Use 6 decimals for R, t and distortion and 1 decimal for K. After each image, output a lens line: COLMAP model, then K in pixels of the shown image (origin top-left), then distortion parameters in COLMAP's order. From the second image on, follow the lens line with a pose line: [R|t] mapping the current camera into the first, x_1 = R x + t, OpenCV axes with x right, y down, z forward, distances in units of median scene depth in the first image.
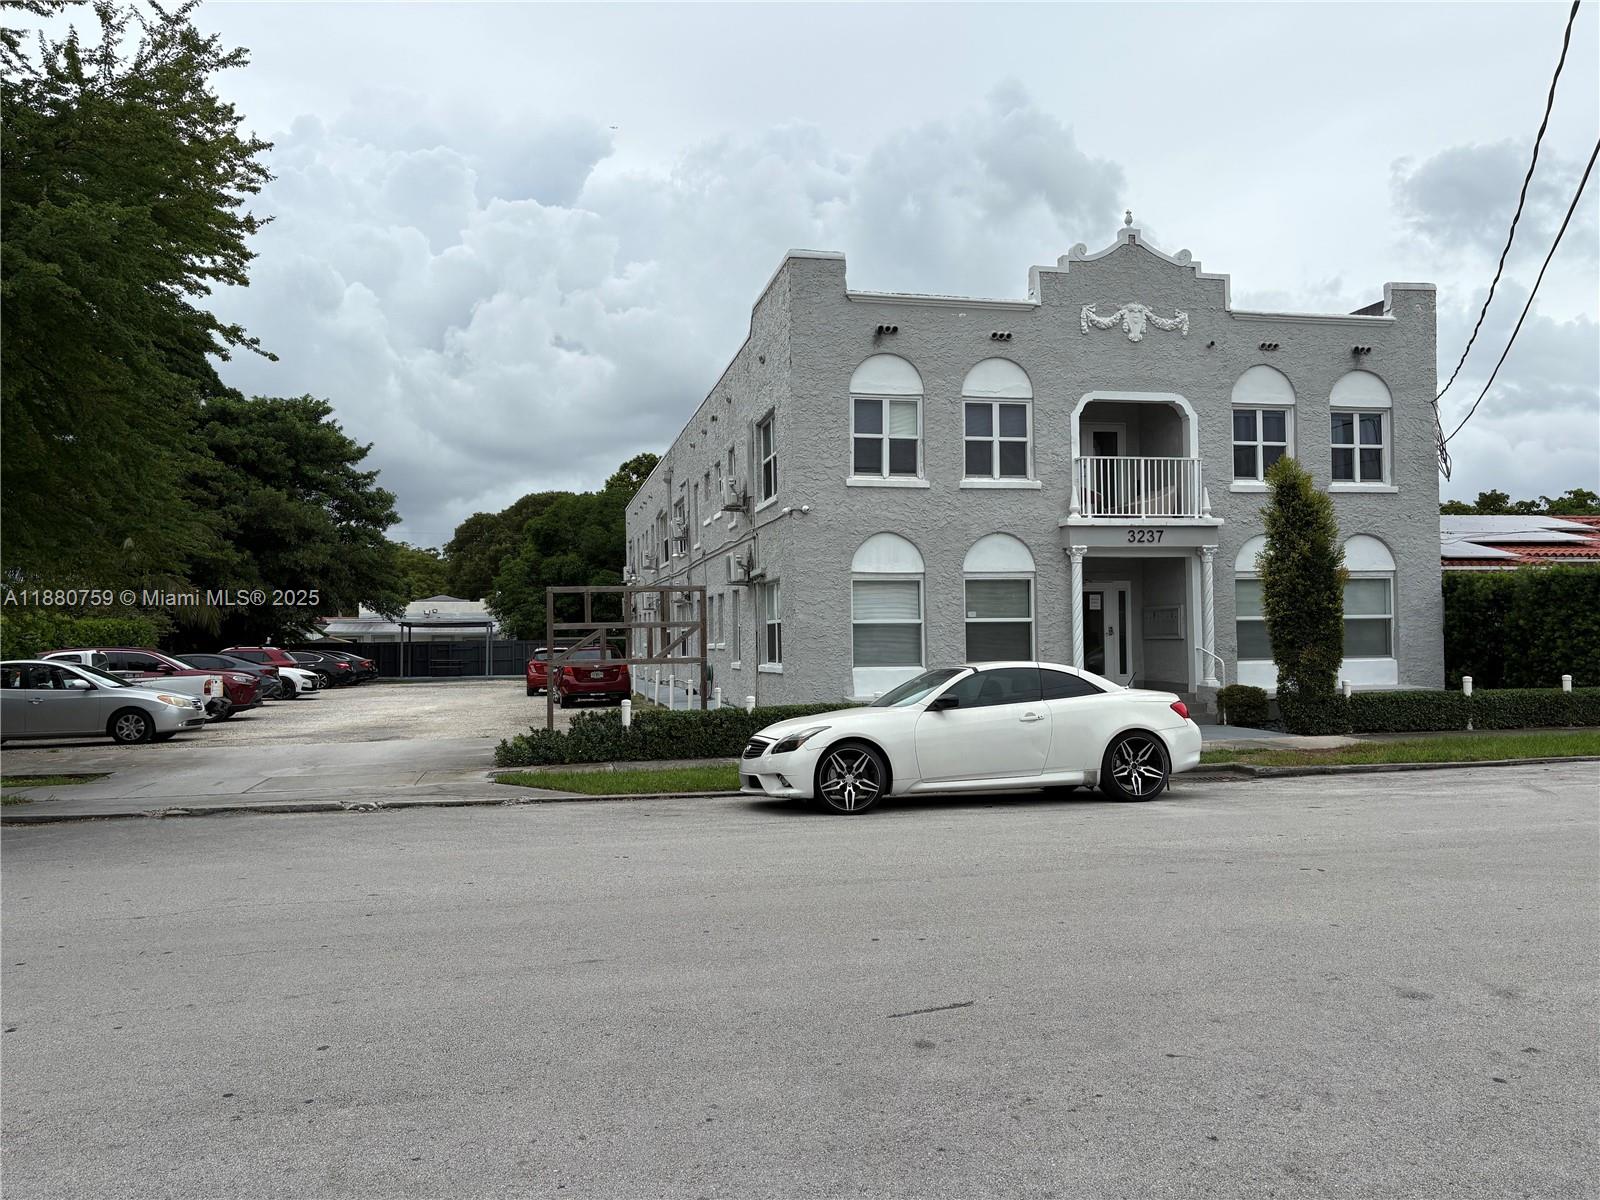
lens RADIAL K [[1200.4, 0, 795.6], [0, 1200.4, 600.5], [0, 0, 1]] dist [0.025455, -0.013268]
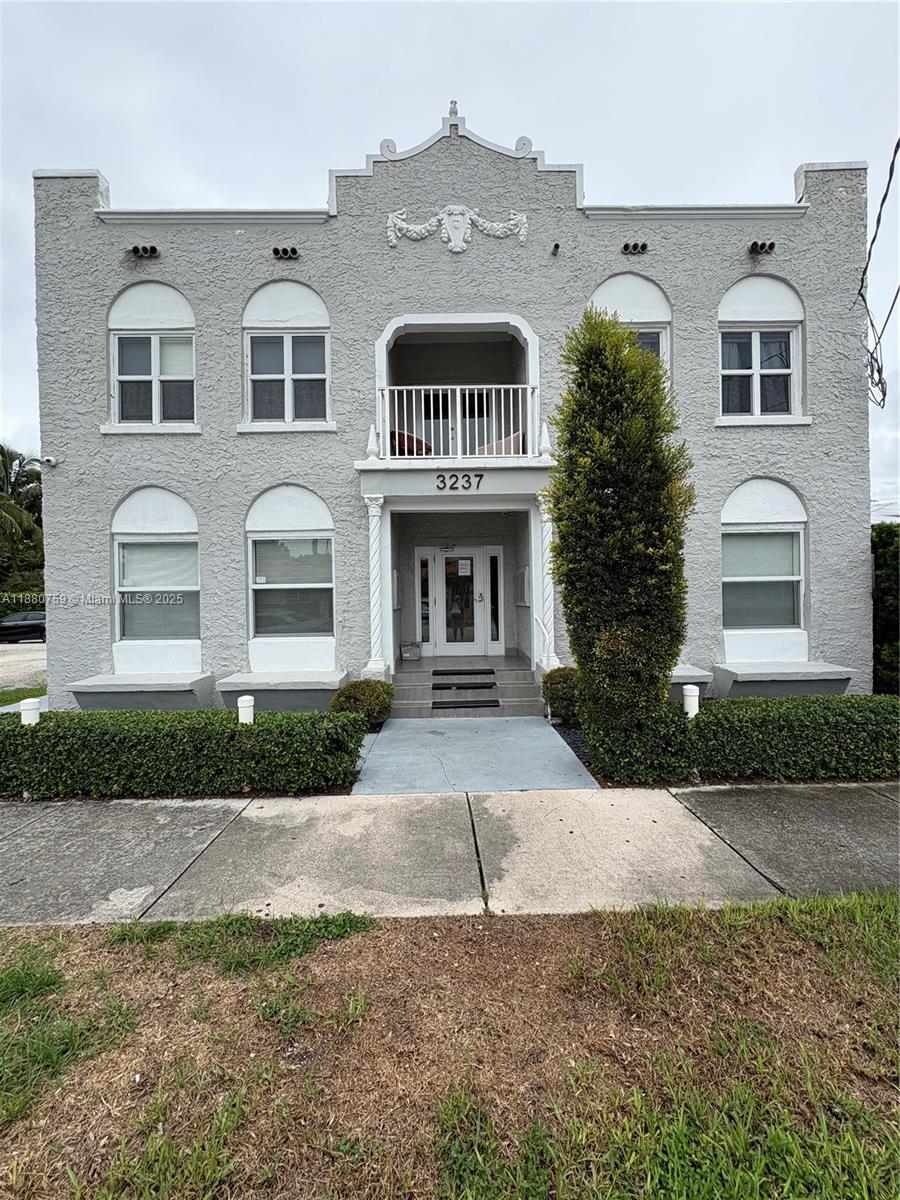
lens RADIAL K [[477.8, 0, 452.0], [0, 477.8, 596.2], [0, 0, 1]] dist [0.000382, -0.000381]
pose [[0.979013, -0.002566, -0.203784, 0.350550], [0.008281, 0.999596, 0.027196, 0.015503], [0.203632, -0.028312, 0.978638, 0.677563]]
